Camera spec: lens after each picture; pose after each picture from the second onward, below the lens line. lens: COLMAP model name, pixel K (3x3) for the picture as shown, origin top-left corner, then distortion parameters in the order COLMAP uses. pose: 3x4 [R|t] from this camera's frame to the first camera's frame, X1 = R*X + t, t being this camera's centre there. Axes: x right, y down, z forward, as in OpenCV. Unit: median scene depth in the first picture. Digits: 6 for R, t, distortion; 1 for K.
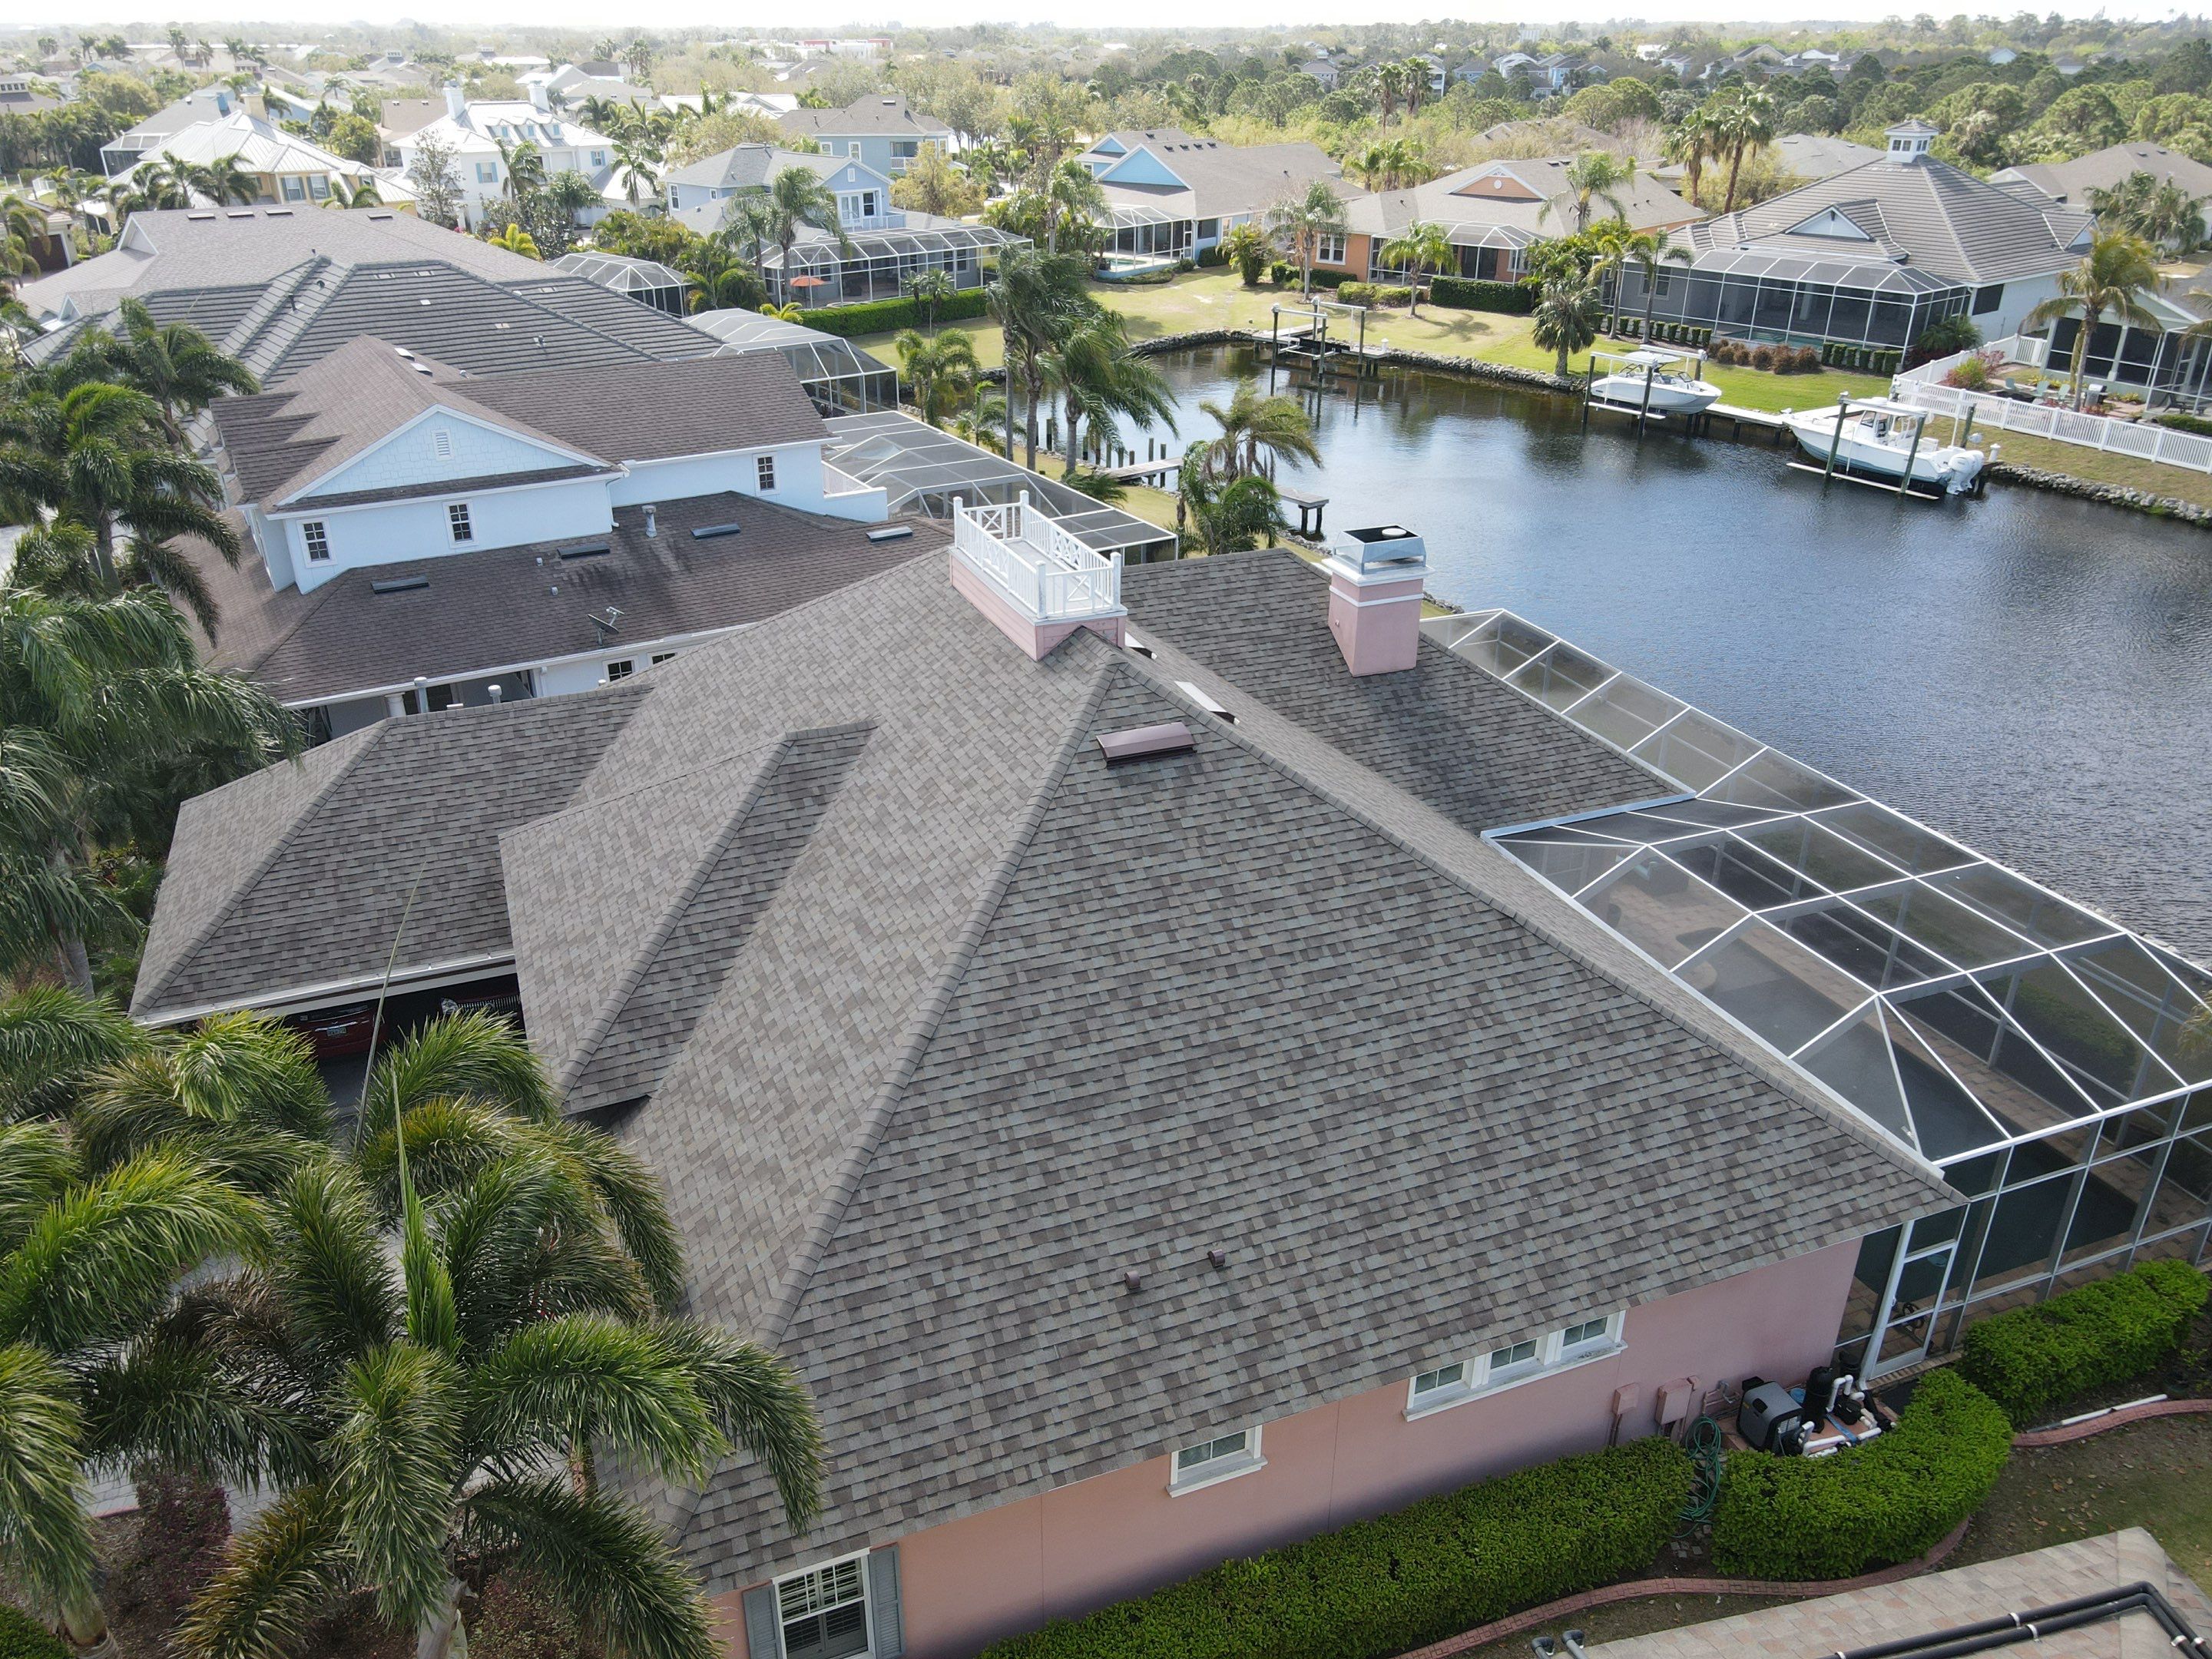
lens RADIAL K [[1621.6, 0, 1088.5], [0, 1621.6, 810.9], [0, 0, 1]] dist [0.007628, 0.003966]
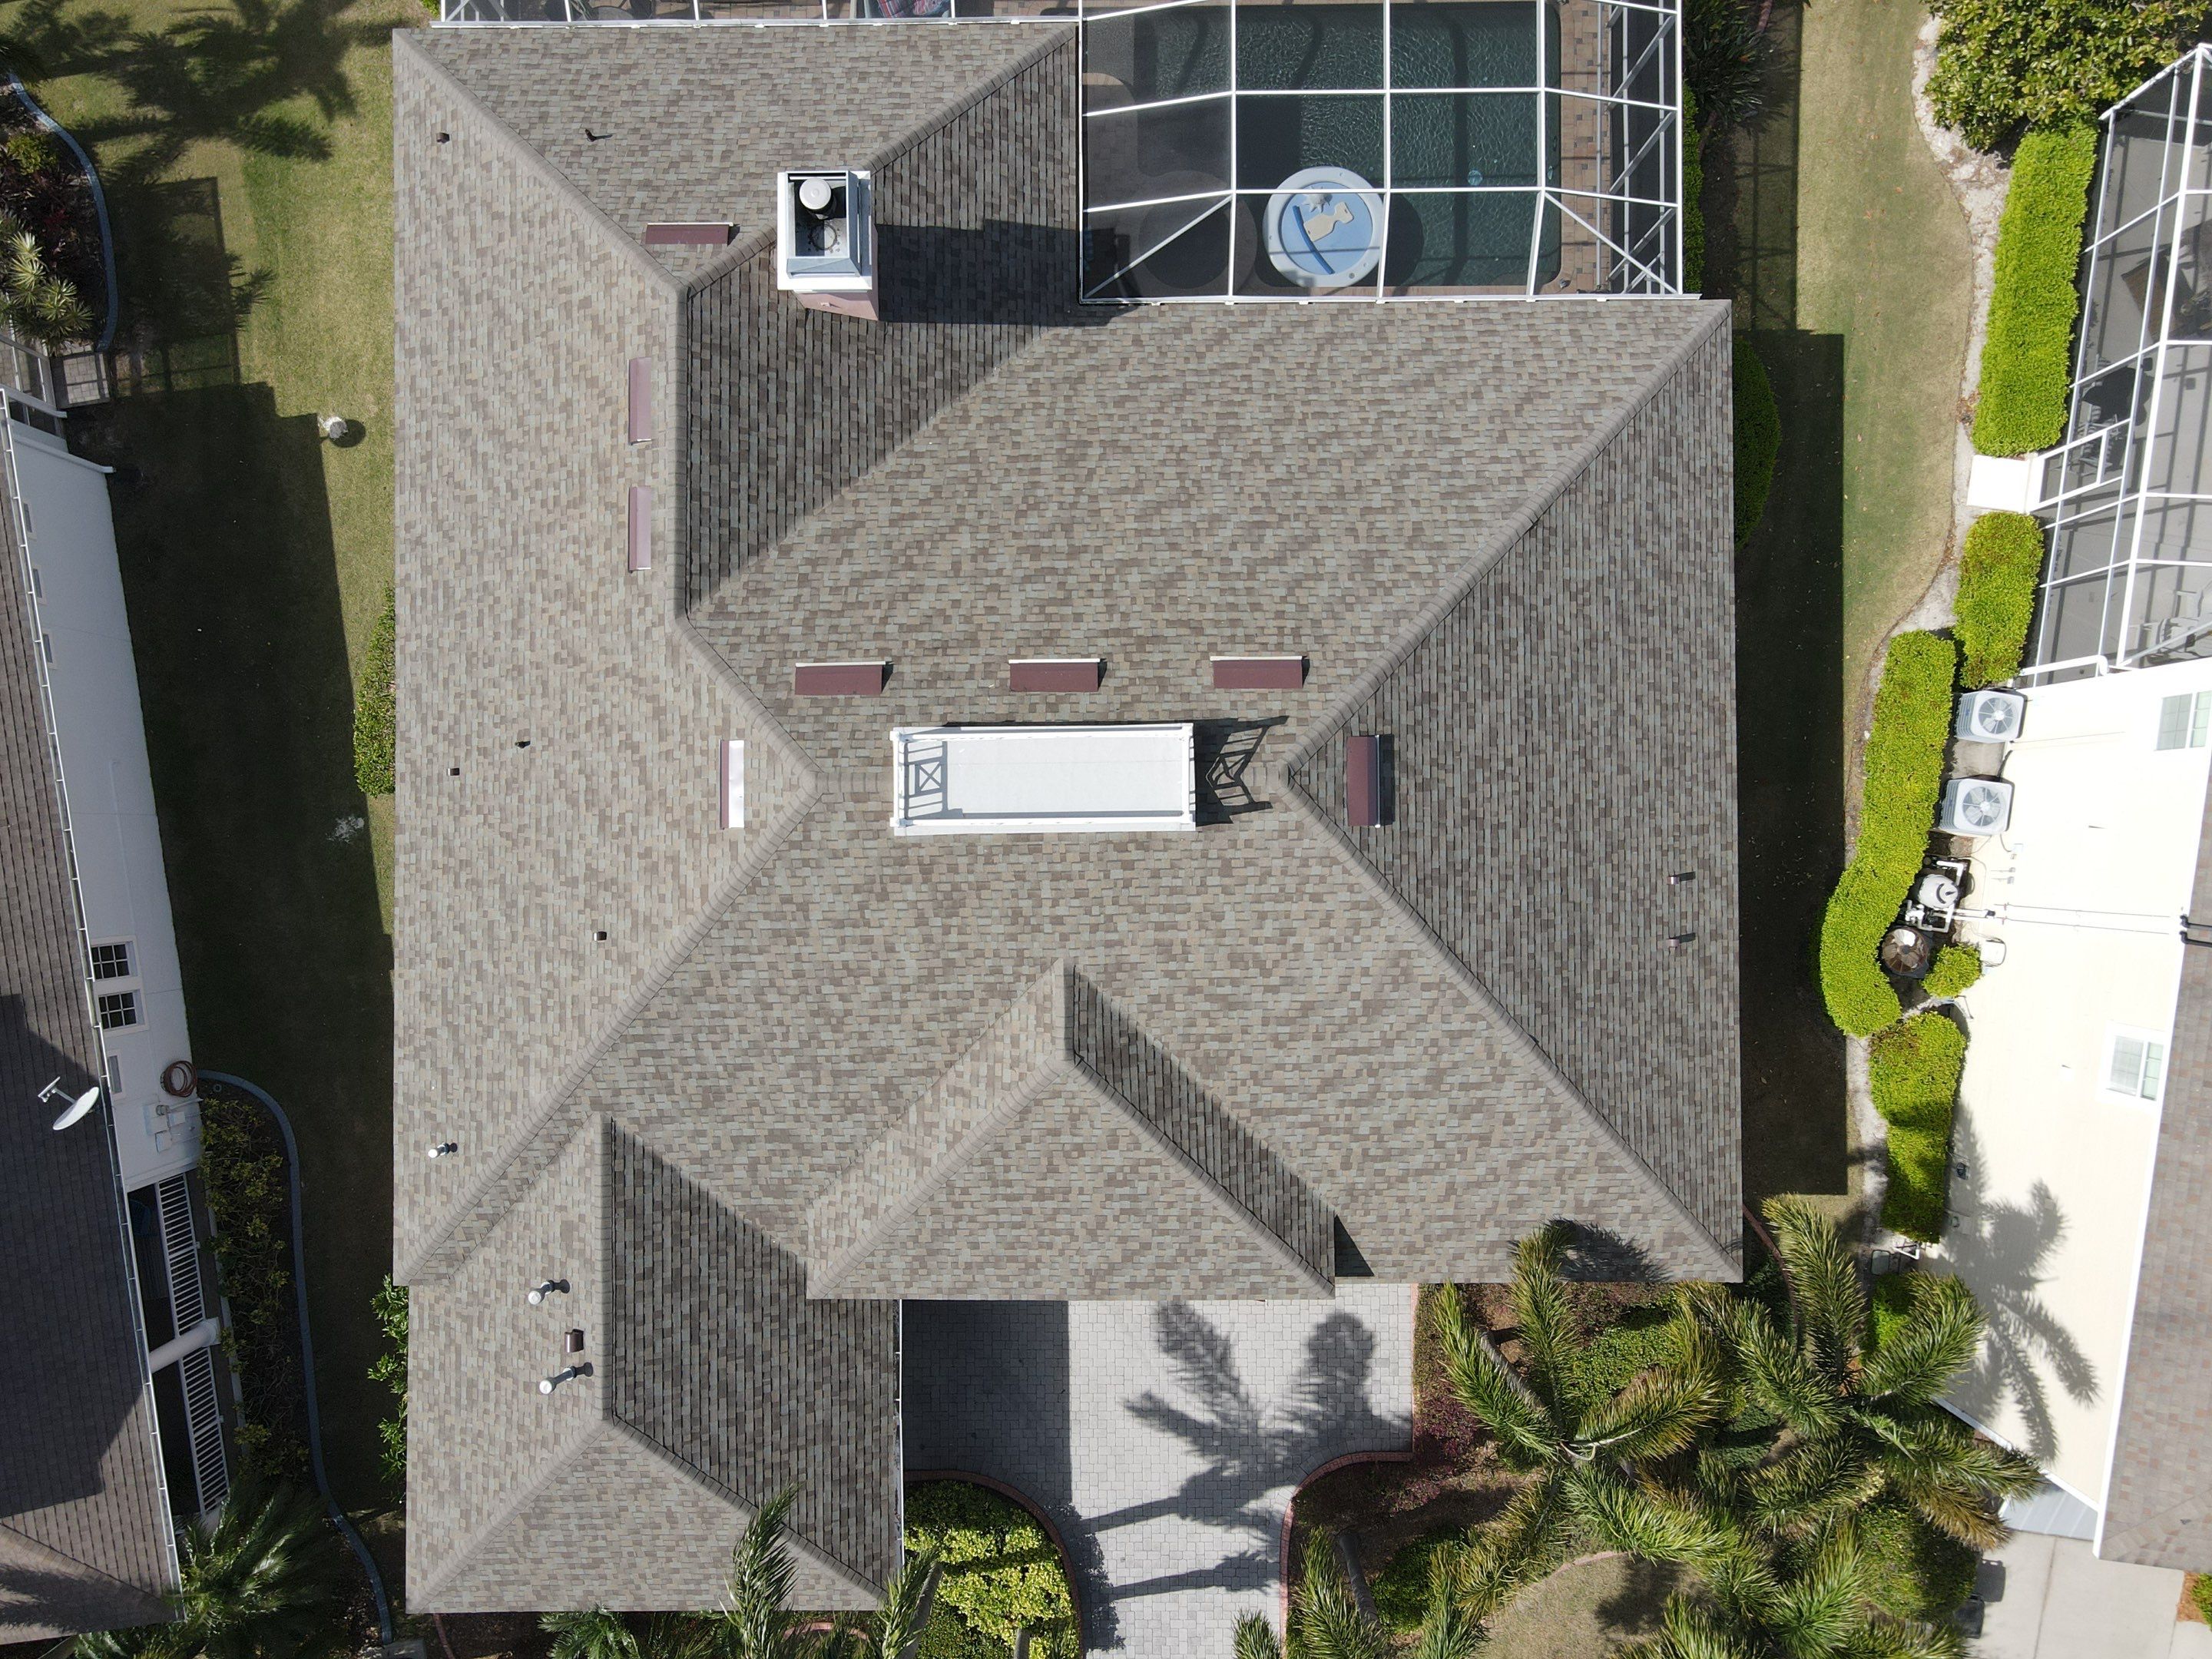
lens RADIAL K [[1621.6, 0, 1067.9], [0, 1621.6, 804.7], [0, 0, 1]] dist [0.007628, 0.003966]
pose [[0.360912, -0.932489, 0.014401, -0.045378], [0.420139, 0.176358, 0.890158, -0.762376], [-0.832602, -0.315218, 0.455425, 0.484897]]
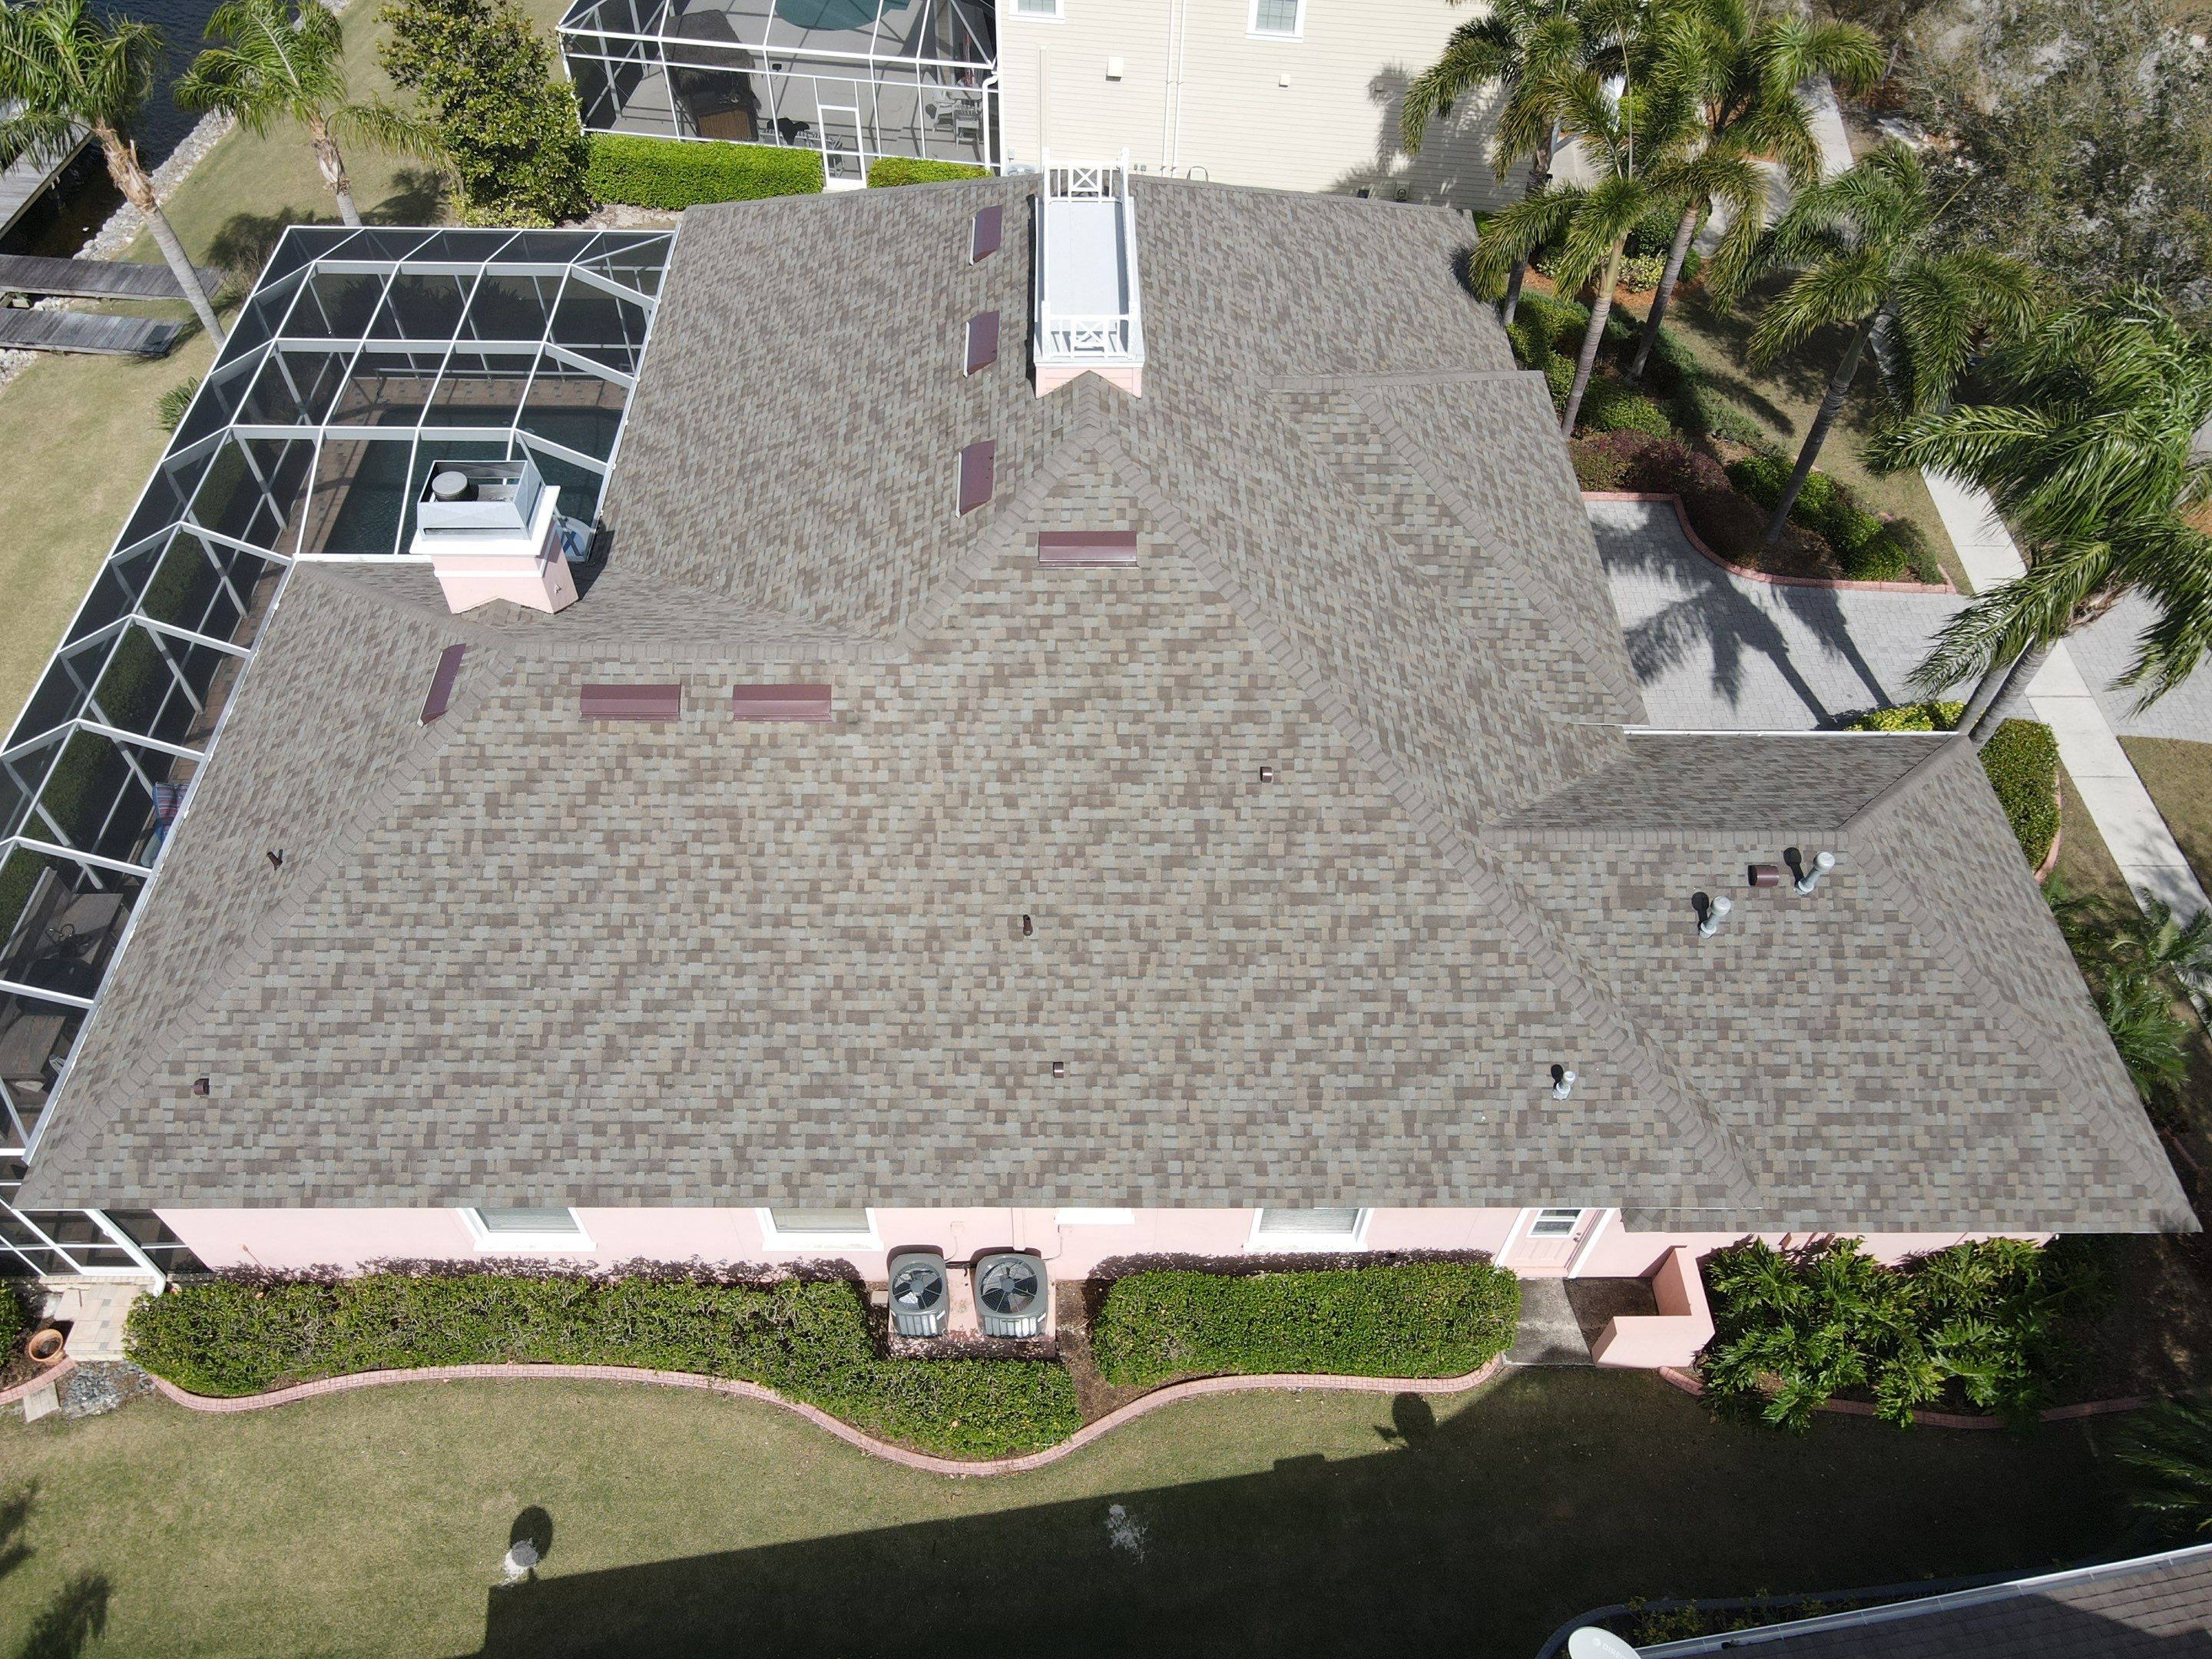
lens RADIAL K [[1621.6, 0, 1065.3], [0, 1621.6, 810.6], [0, 0, 1]] dist [0.007628, 0.003966]
pose [[-0.930534, -0.284720, 0.230305, -0.264365], [0.156558, 0.259228, 0.953043, -0.778959], [-0.331052, 0.922895, -0.196646, 1.211977]]
